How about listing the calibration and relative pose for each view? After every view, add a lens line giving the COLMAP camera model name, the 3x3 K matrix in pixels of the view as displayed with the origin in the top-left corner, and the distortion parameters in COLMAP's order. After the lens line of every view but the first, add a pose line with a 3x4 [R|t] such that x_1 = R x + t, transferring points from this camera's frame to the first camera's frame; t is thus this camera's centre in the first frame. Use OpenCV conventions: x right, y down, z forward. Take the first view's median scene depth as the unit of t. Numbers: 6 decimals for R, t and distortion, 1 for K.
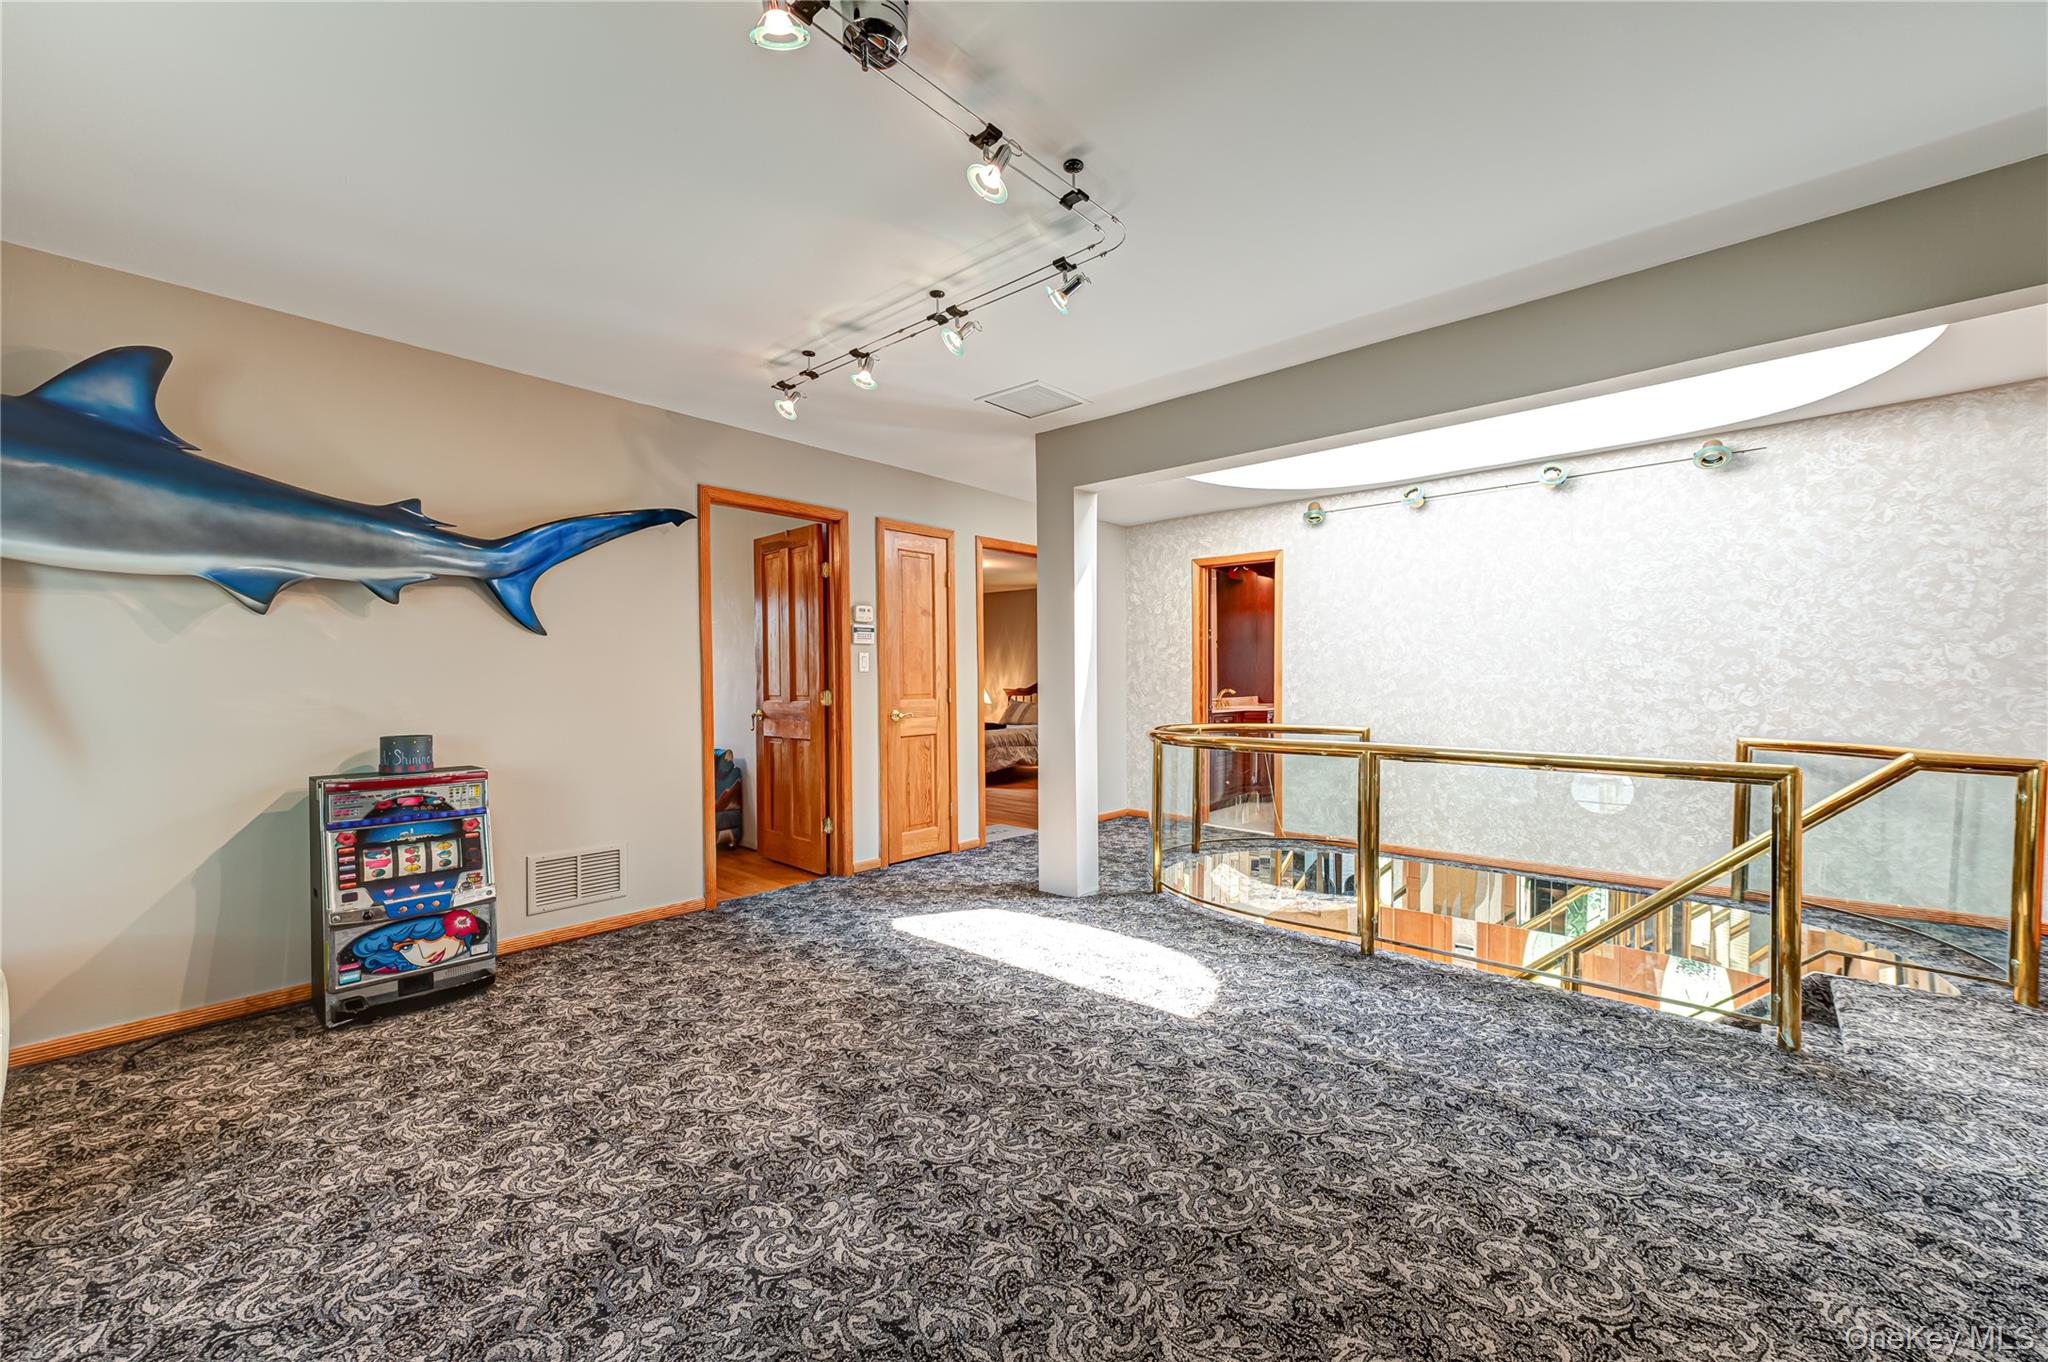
lens RADIAL K [[805.8, 0, 1021.4], [0, 805.8, 685.3], [0, 0, 1]] dist [0.013514, -0.000085]
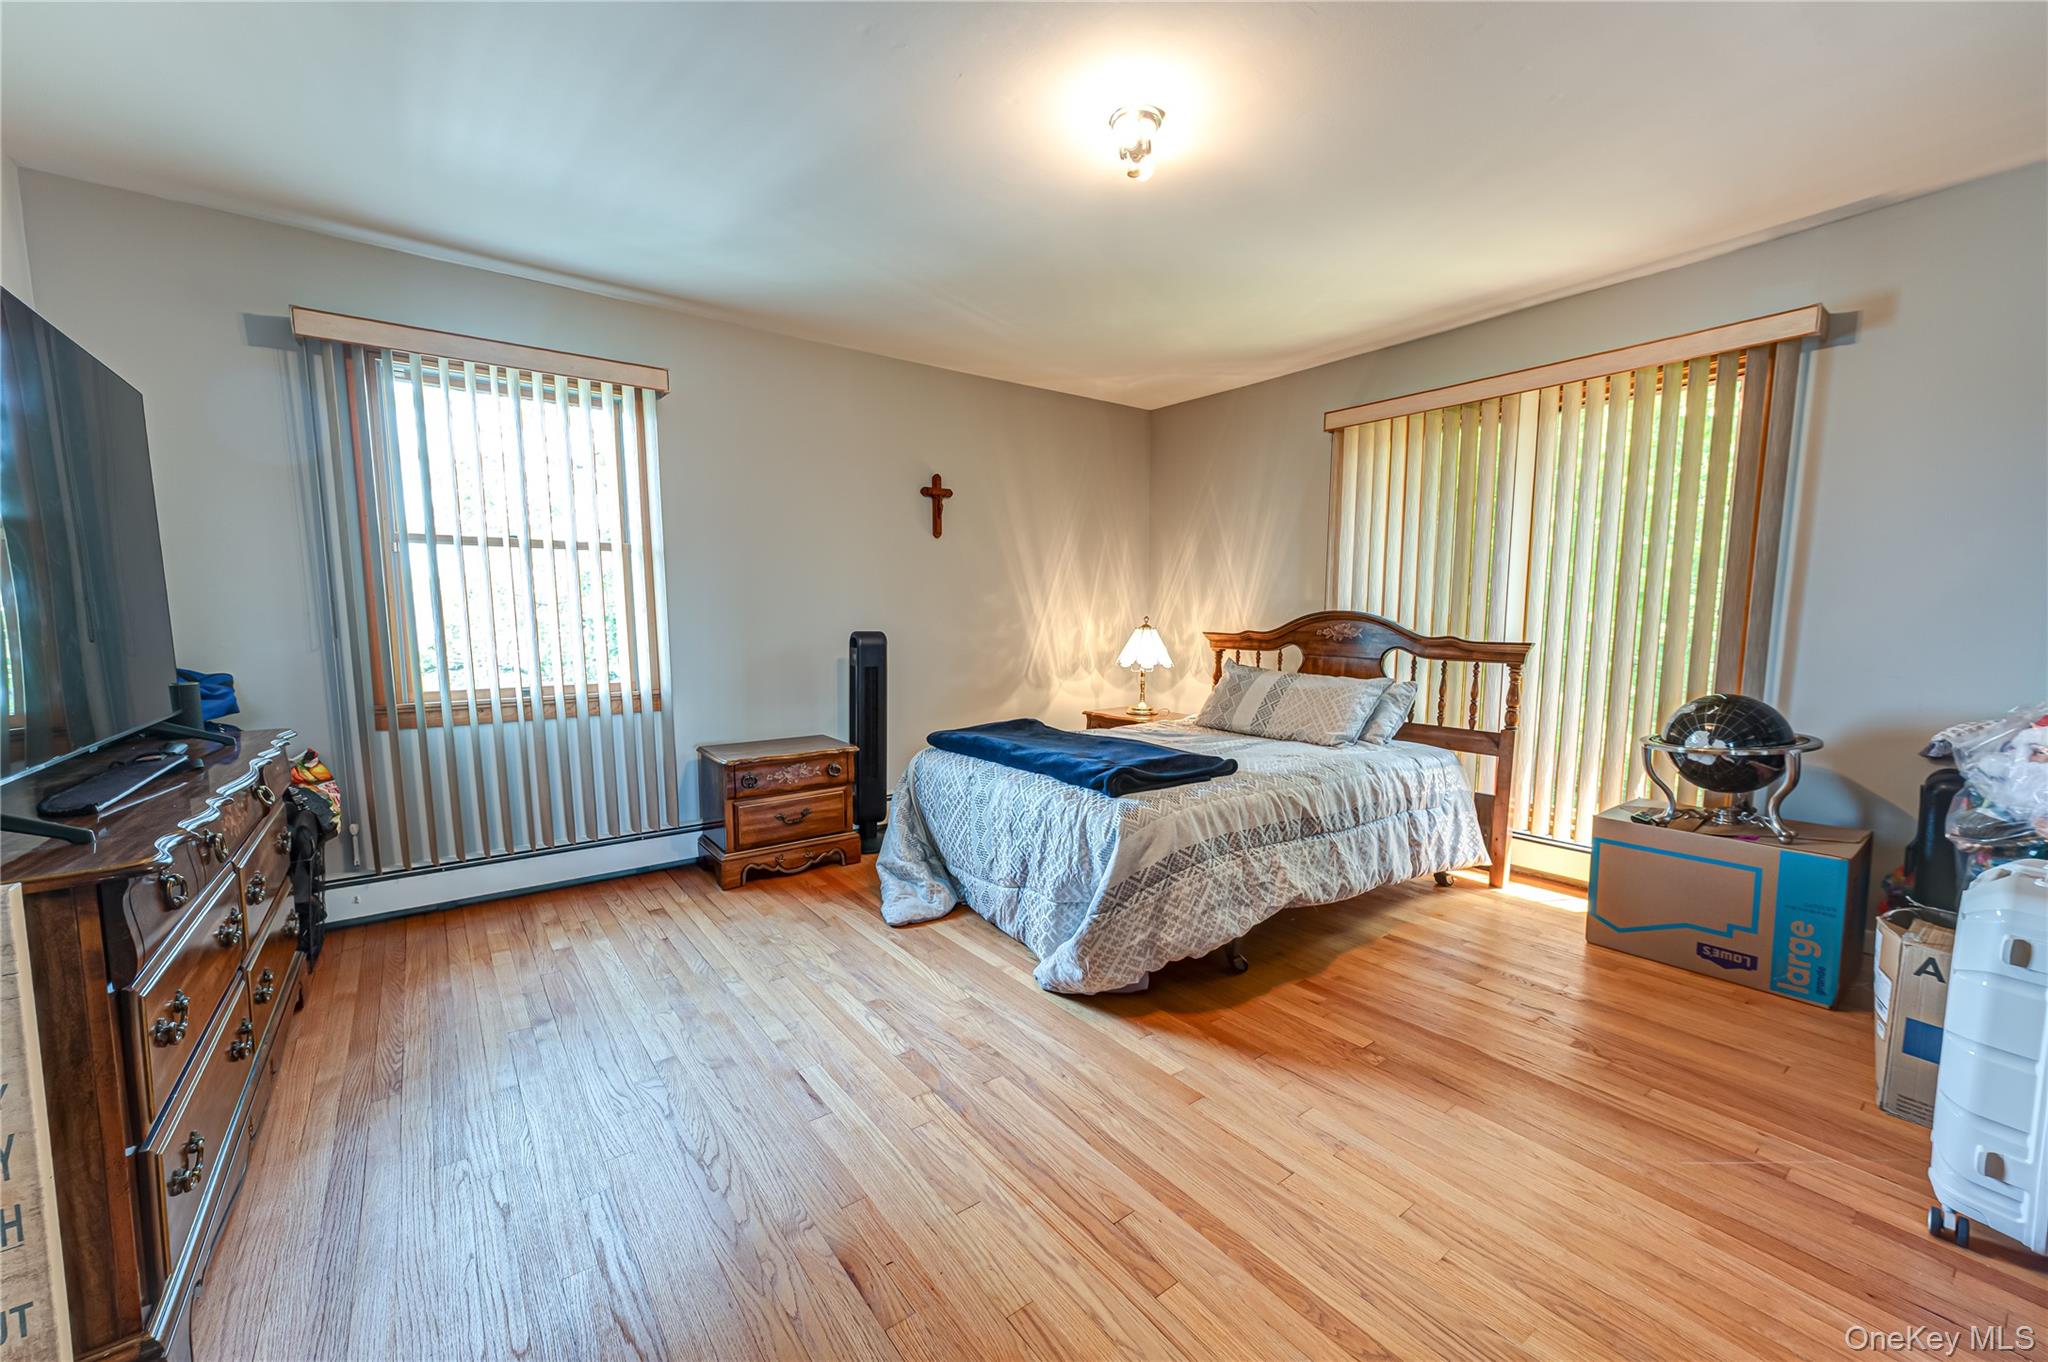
lens RADIAL K [[805.8, 0, 1026.6], [0, 805.8, 693.1], [0, 0, 1]] dist [0.013514, -0.000085]
pose [[0.981678, 0.023482, -0.189096, -0.033223], [-0.004171, 0.994788, 0.101883, -0.006218], [0.190503, -0.099228, 0.976659, 0.581652]]
